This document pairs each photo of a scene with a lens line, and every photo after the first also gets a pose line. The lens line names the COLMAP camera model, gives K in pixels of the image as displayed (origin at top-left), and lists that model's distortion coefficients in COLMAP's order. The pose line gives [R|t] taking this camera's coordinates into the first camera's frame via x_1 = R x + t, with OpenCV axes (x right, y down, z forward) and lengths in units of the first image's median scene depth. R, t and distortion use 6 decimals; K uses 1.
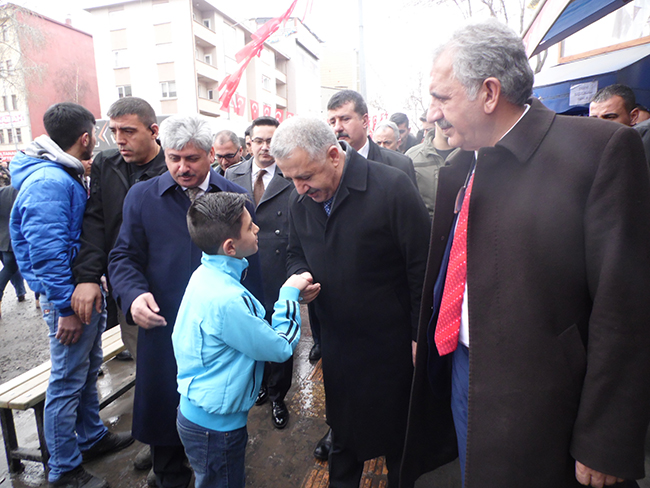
lens RADIAL K [[432.9, 0, 324.0], [0, 432.9, 242.6], [0, 0, 1]] dist [-0.005771, -0.003263]
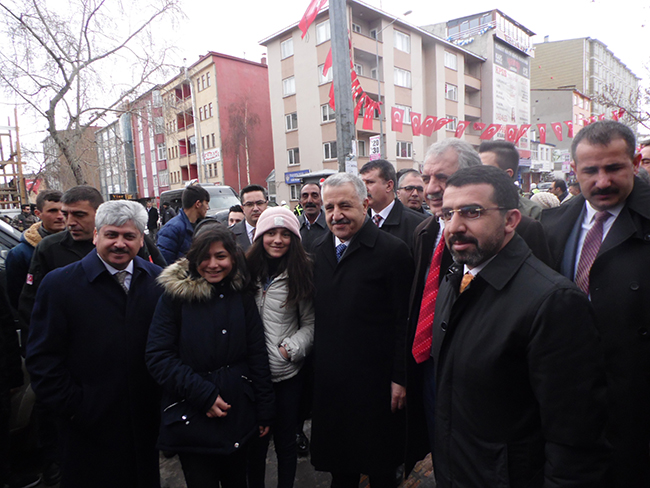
lens RADIAL K [[432.9, 0, 326.3], [0, 432.9, 242.9], [0, 0, 1]] dist [-0.005771, -0.003263]
pose [[0.880724, 0.023734, -0.473035, 0.070144], [-0.043922, 0.998533, -0.031676, -0.037762], [0.471589, 0.048675, 0.880474, 0.166127]]
